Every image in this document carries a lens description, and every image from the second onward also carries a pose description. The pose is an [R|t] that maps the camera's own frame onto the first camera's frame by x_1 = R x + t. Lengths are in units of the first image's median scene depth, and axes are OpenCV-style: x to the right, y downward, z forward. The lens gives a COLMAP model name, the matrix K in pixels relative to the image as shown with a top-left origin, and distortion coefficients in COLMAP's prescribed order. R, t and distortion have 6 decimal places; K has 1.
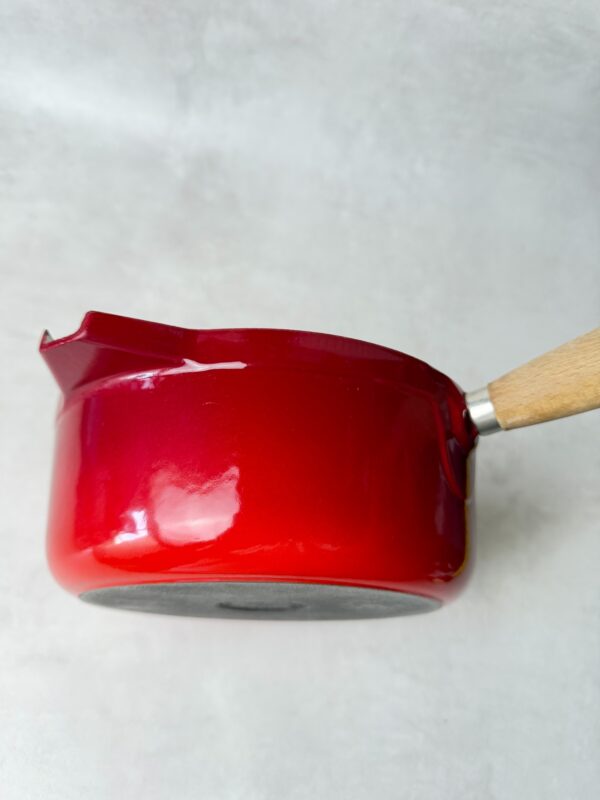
lens RADIAL K [[602.5, 0, 303.7], [0, 602.5, 401.2], [0, 0, 1]] dist [-0.068174, 0.035366]
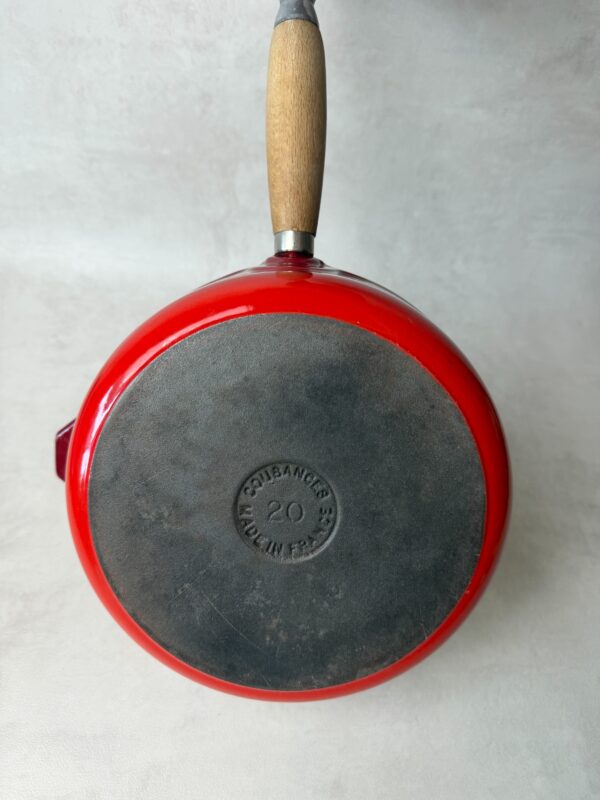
lens RADIAL K [[594.8, 0, 303.8], [0, 594.8, 400.2], [0, 0, 1]] dist [-0.034494, 0.005480]
pose [[0.984690, -0.173487, -0.016935, -0.101603], [0.165911, 0.962596, -0.214204, -0.007997], [0.053463, 0.208115, 0.976642, 0.074730]]
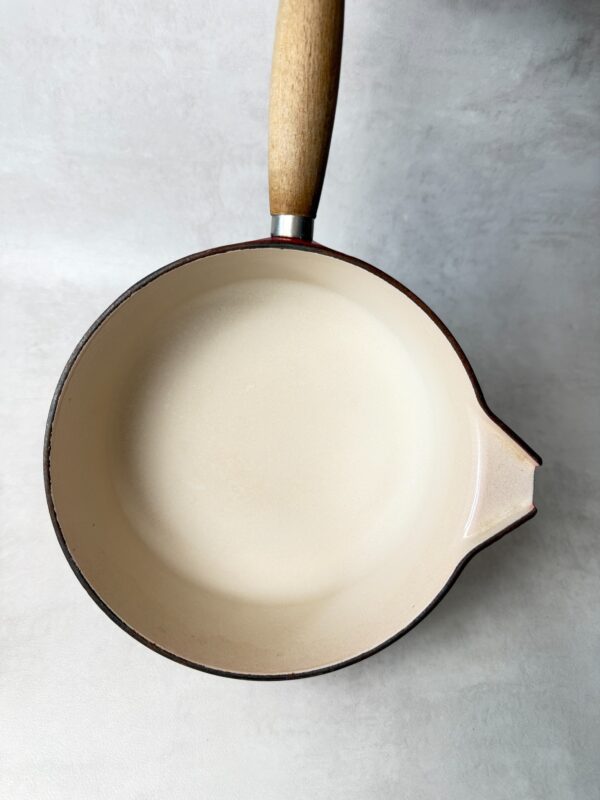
lens RADIAL K [[590.1, 0, 300.0], [0, 590.1, 400.0], [0, 0, 1]] dist [-0.025120, 0.003012]
pose [[0.984275, -0.176365, -0.009919, -0.091753], [0.171930, 0.969384, -0.175315, -0.066133], [0.040535, 0.170853, 0.984462, 0.085763]]
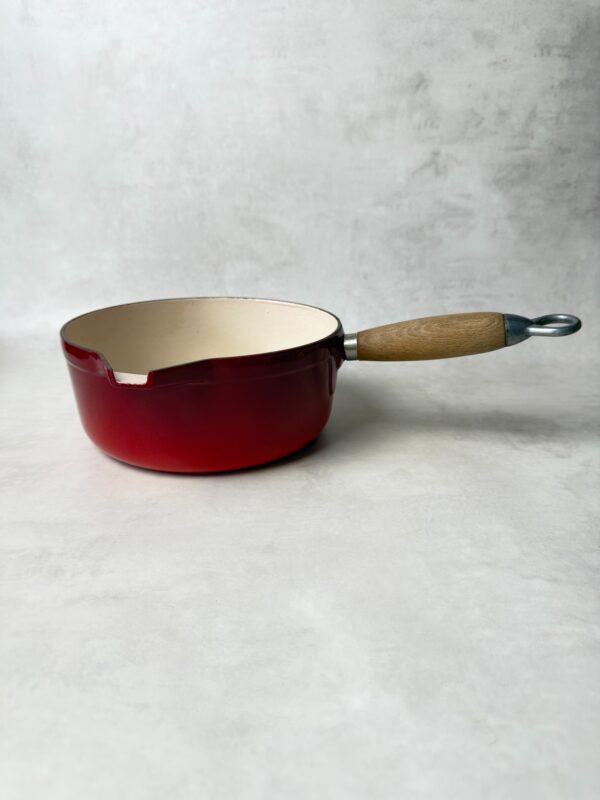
lens RADIAL K [[577.1, 0, 300.0], [0, 577.1, 400.0], [0, 0, 1]] dist [0.099494, -0.248627]
pose [[0.971172, -0.237728, 0.017625, -0.084471], [0.181002, 0.687279, -0.703482, 0.673873], [0.155124, 0.686392, 0.710495, 0.204579]]
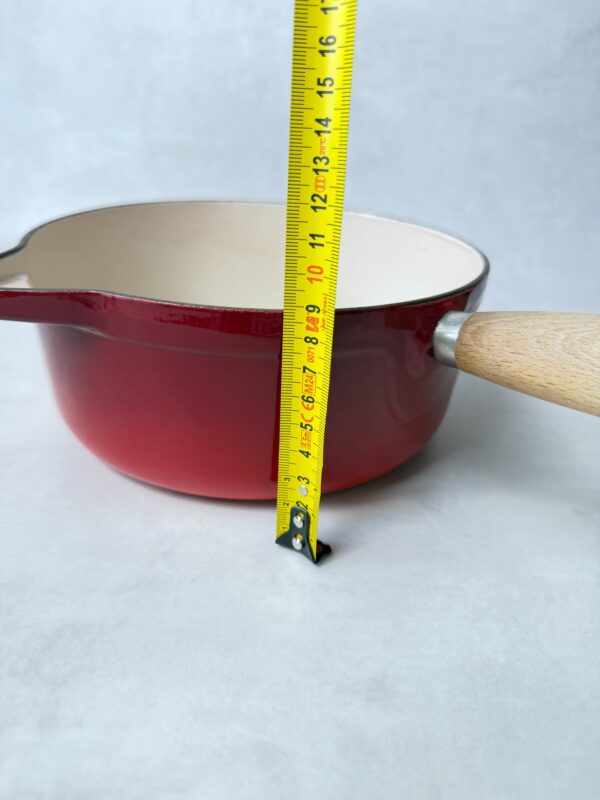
lens RADIAL K [[602.5, 0, 303.7], [0, 602.5, 401.2], [0, 0, 1]] dist [-0.068174, 0.035366]
pose [[0.986504, -0.157219, -0.045730, -0.154289], [0.095234, 0.778146, -0.620822, 0.375485], [0.133190, 0.608089, 0.782617, 0.417000]]
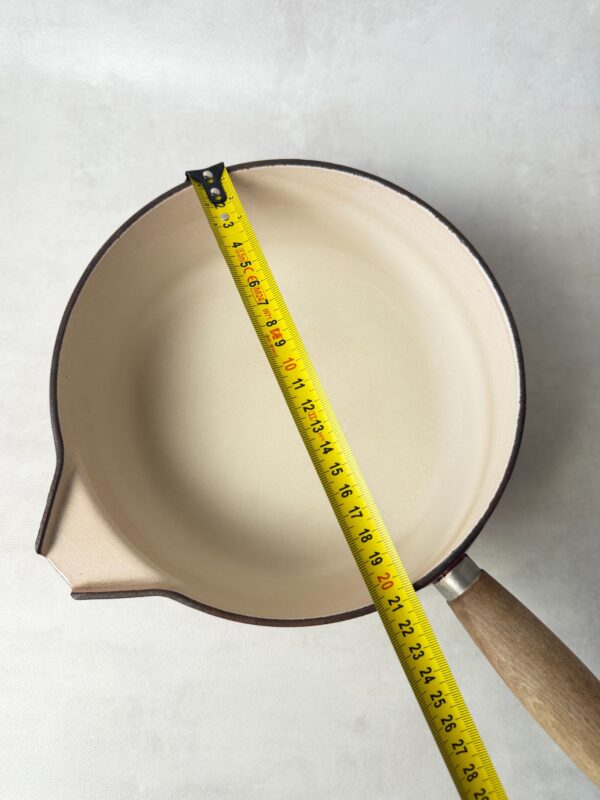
lens RADIAL K [[594.8, 0, 303.8], [0, 594.8, 400.2], [0, 0, 1]] dist [-0.034494, 0.005480]
pose [[0.982063, -0.023165, -0.187127, -0.077830], [0.066279, 0.971502, 0.227574, -0.264448], [0.176522, -0.235895, 0.955612, 0.233574]]
